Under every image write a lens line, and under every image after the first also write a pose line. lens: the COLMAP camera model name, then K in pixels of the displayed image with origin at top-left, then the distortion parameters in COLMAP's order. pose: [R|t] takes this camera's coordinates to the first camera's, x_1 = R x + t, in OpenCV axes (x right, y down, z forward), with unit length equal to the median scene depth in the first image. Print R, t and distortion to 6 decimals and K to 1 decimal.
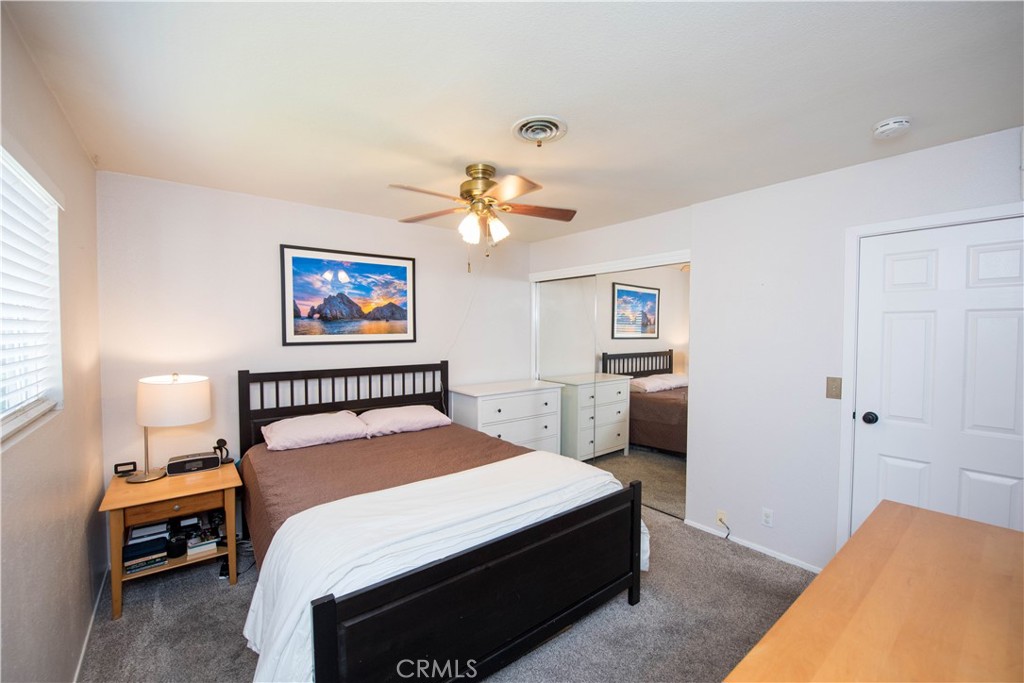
lens RADIAL K [[423.6, 0, 512.8], [0, 423.6, 326.2], [0, 0, 1]] dist [-0.009157, -0.006157]
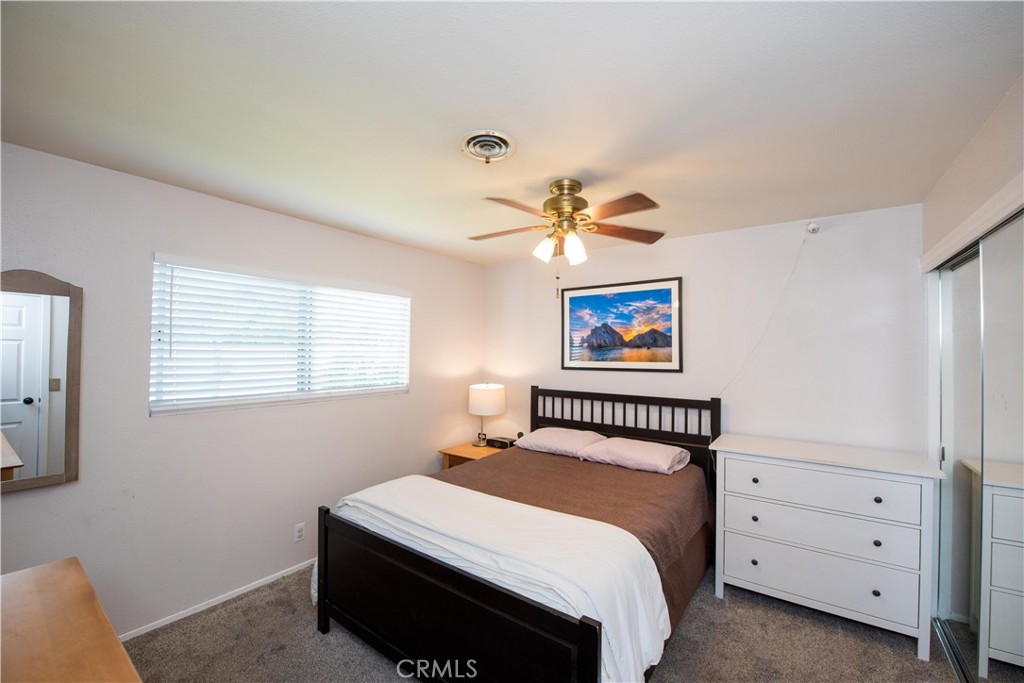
lens RADIAL K [[413.4, 0, 506.8], [0, 413.4, 339.8], [0, 0, 1]] dist [-0.016872, -0.000079]
pose [[0.258038, -0.036102, -0.965460, 0.534963], [-0.010163, 0.999145, -0.040078, 0.008766], [0.966081, 0.020154, 0.257450, 0.471672]]
